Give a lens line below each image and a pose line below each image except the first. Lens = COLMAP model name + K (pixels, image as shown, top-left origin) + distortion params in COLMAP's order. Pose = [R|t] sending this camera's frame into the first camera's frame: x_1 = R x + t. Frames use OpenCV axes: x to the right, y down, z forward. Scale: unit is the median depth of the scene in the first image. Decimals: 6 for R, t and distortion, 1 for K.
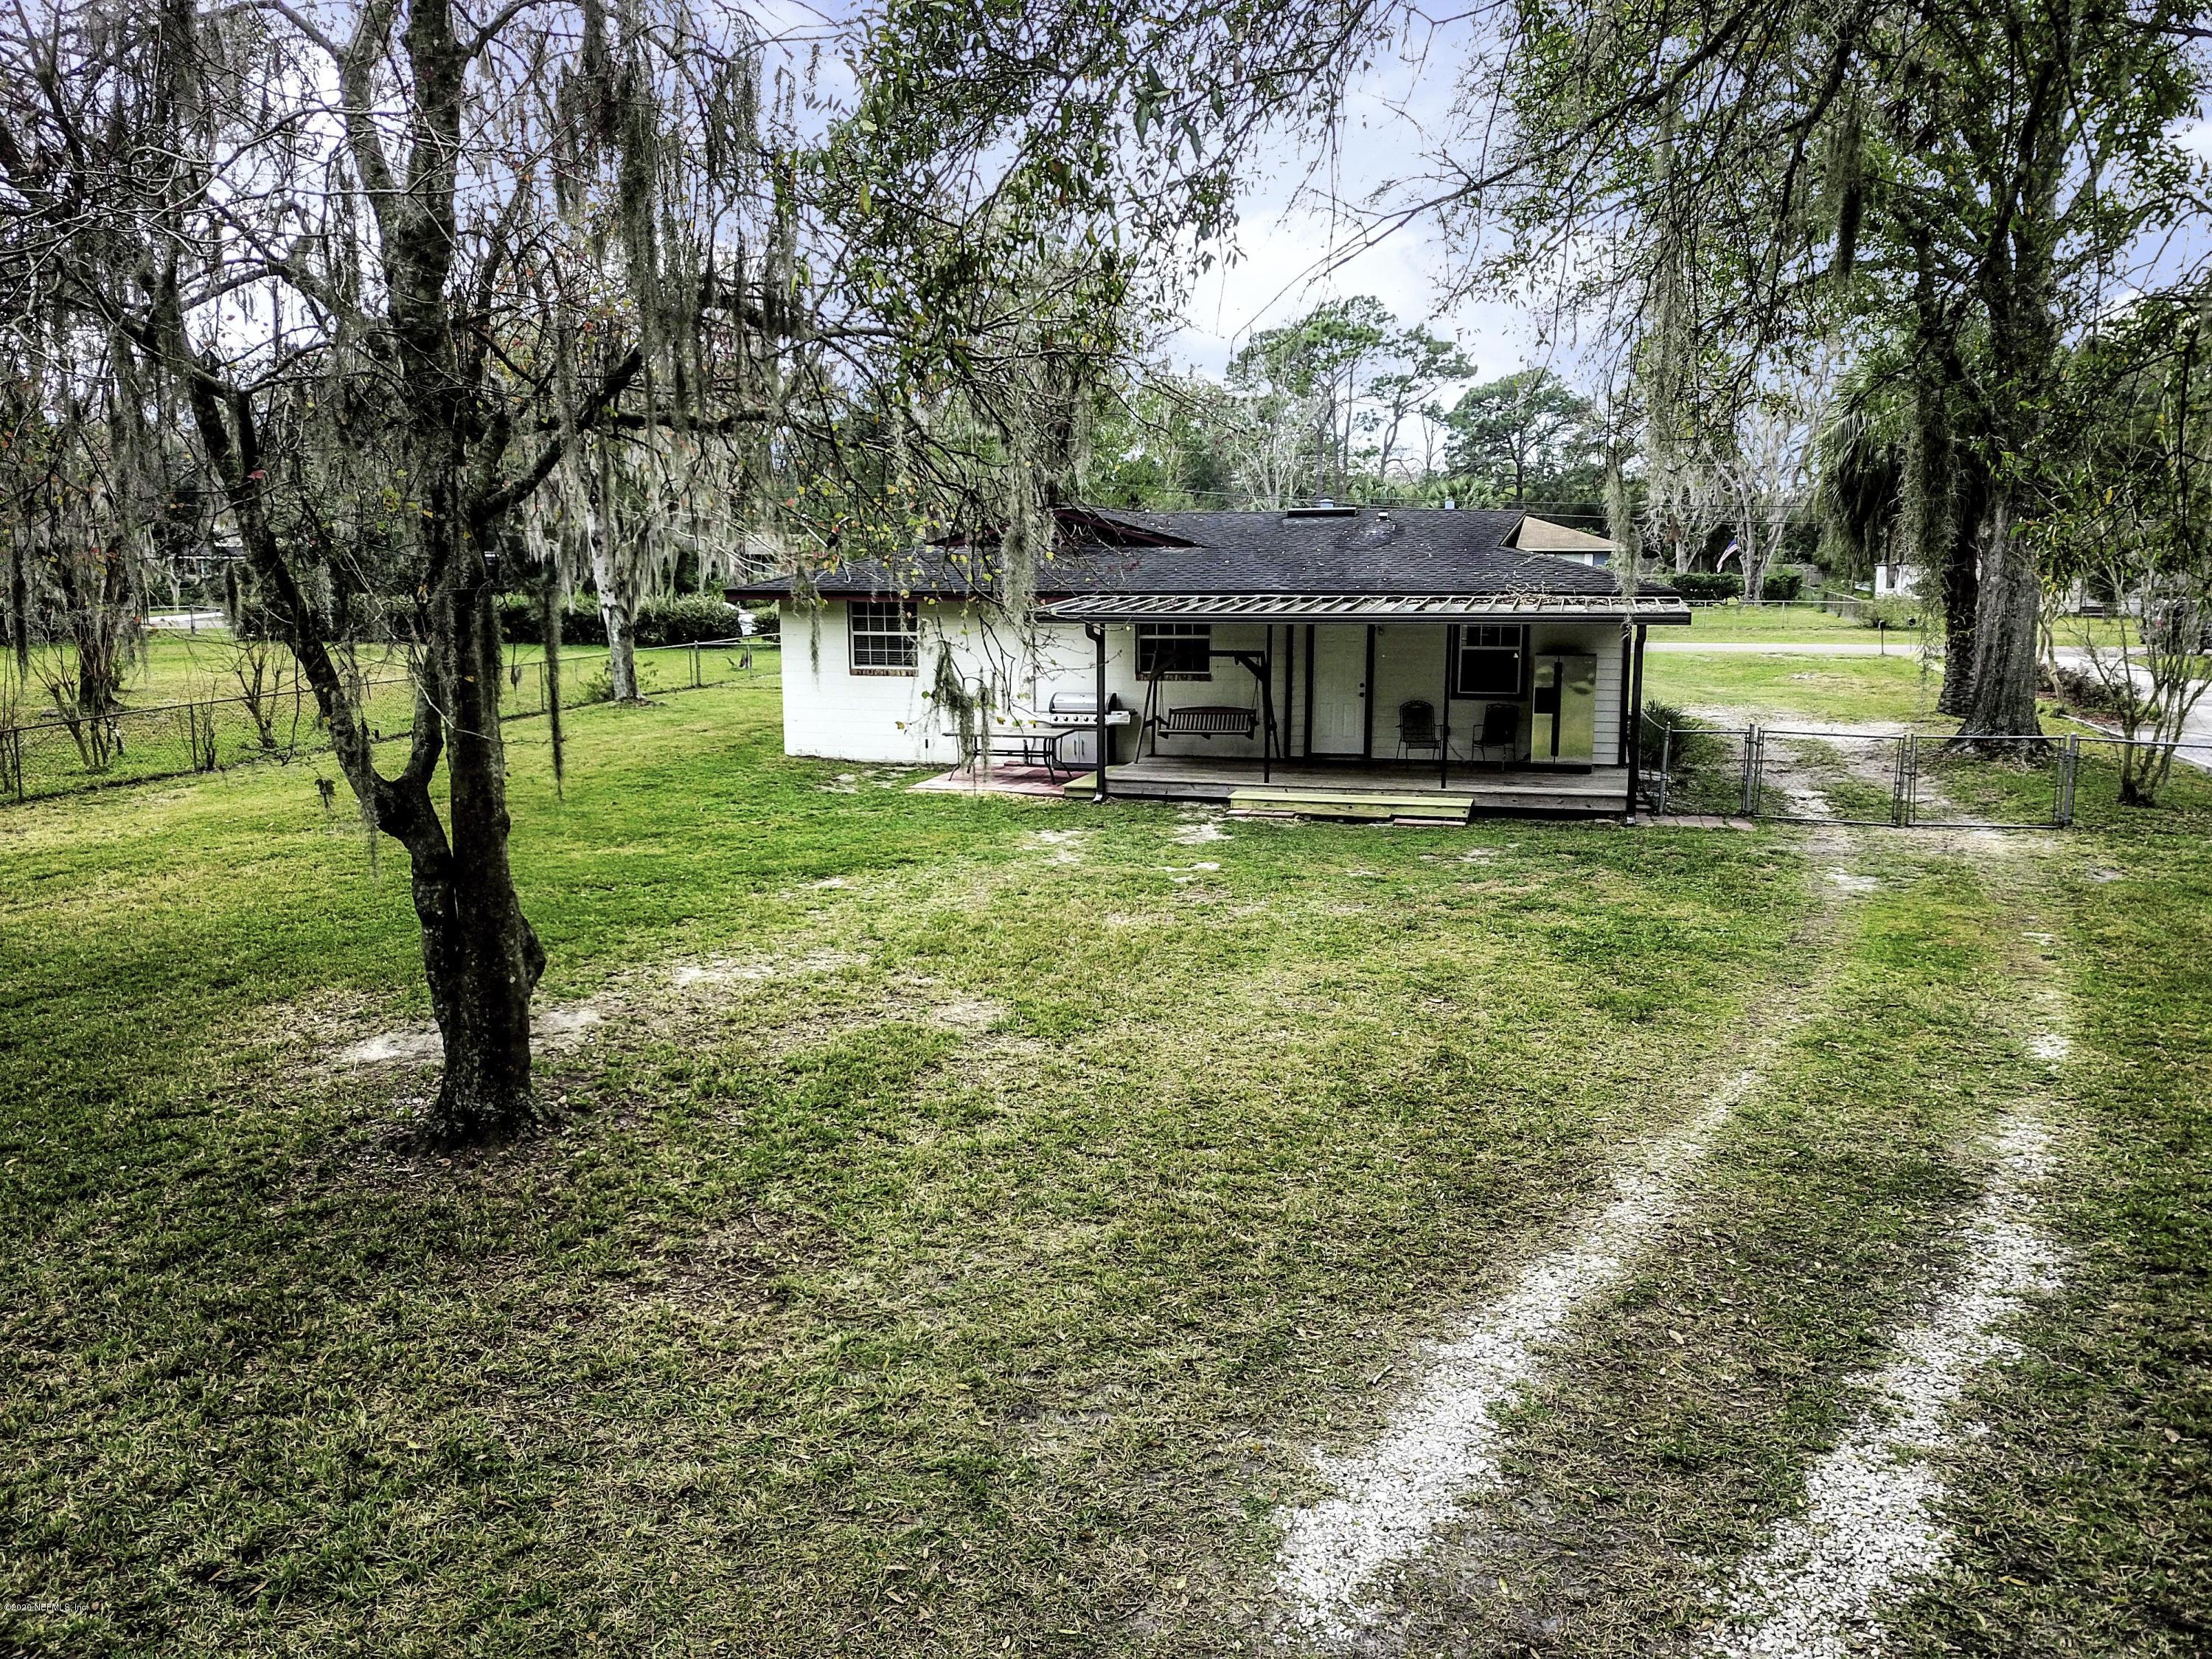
lens RADIAL K [[1655.9, 0, 1107.1], [0, 1655.9, 829.9], [0, 0, 1]] dist [0.014235, -0.005664]
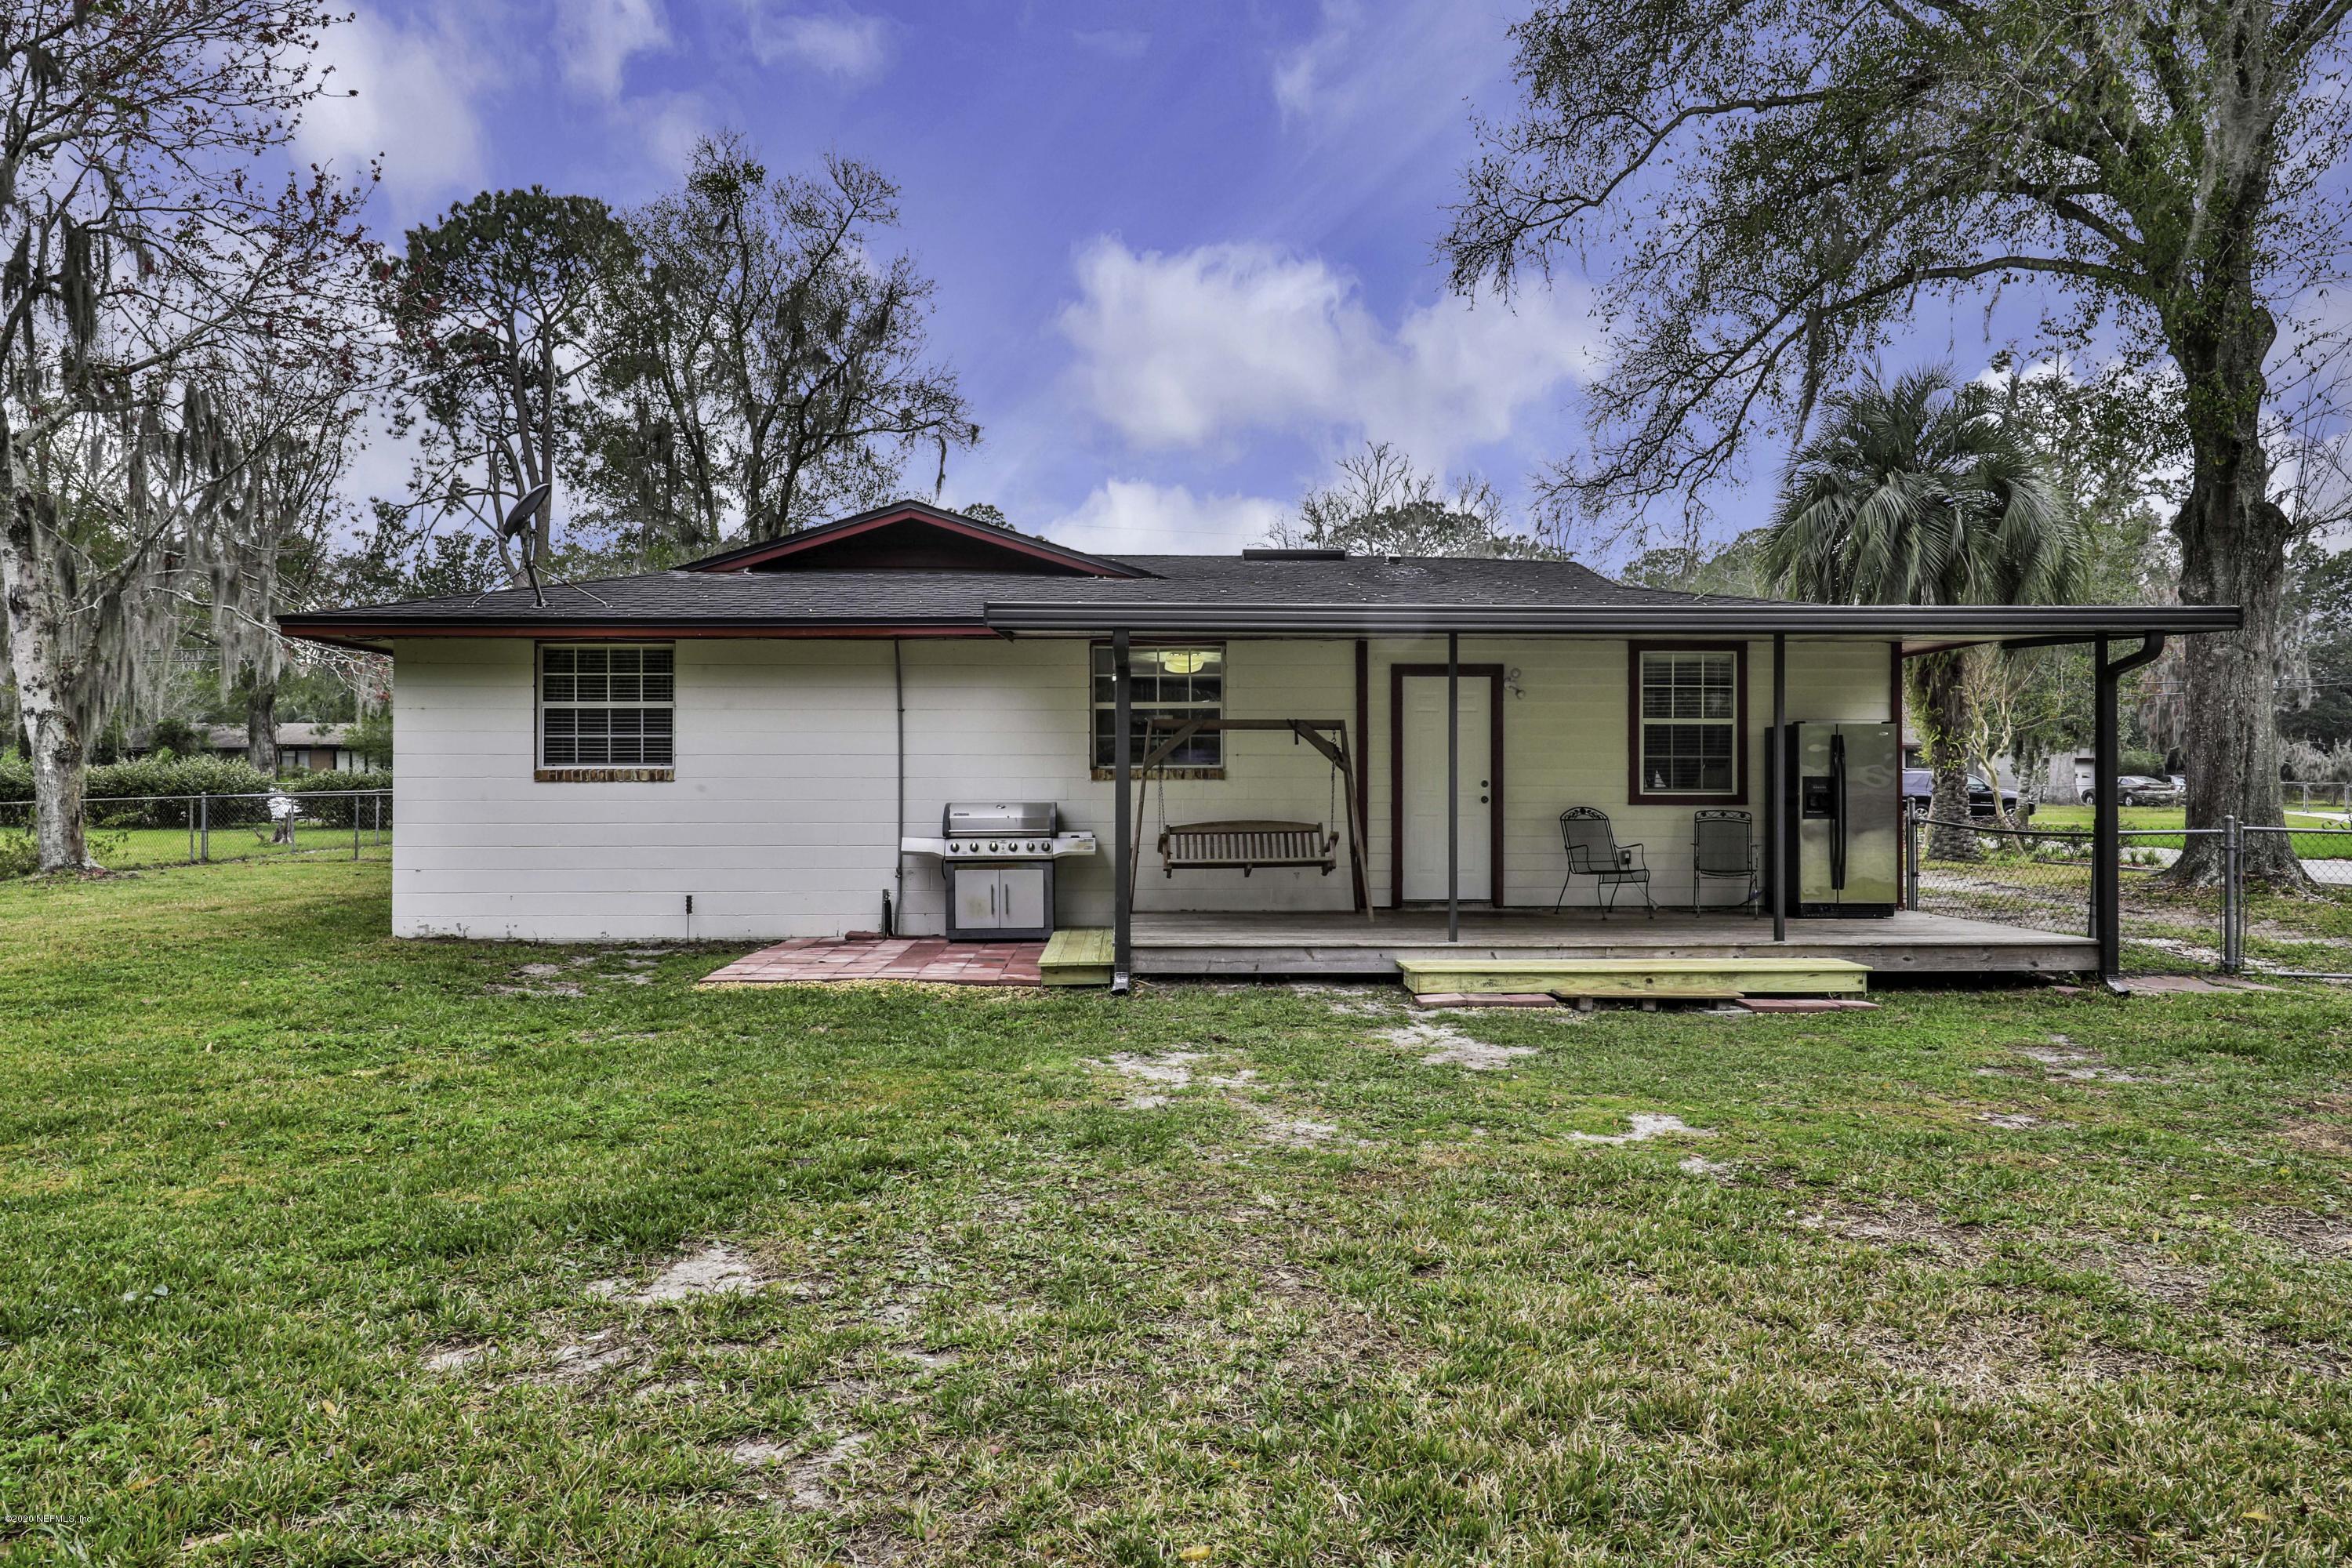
lens RADIAL K [[1557.0, 0, 1171.8], [0, 1557.0, 784.9], [0, 0, 1]] dist [0.019938, 0.000170]
pose [[0.951046, 0.003658, 0.309027, -0.123258], [0.046222, 0.987000, -0.153933, -0.004964], [-0.305573, 0.160681, 0.938513, 0.491131]]
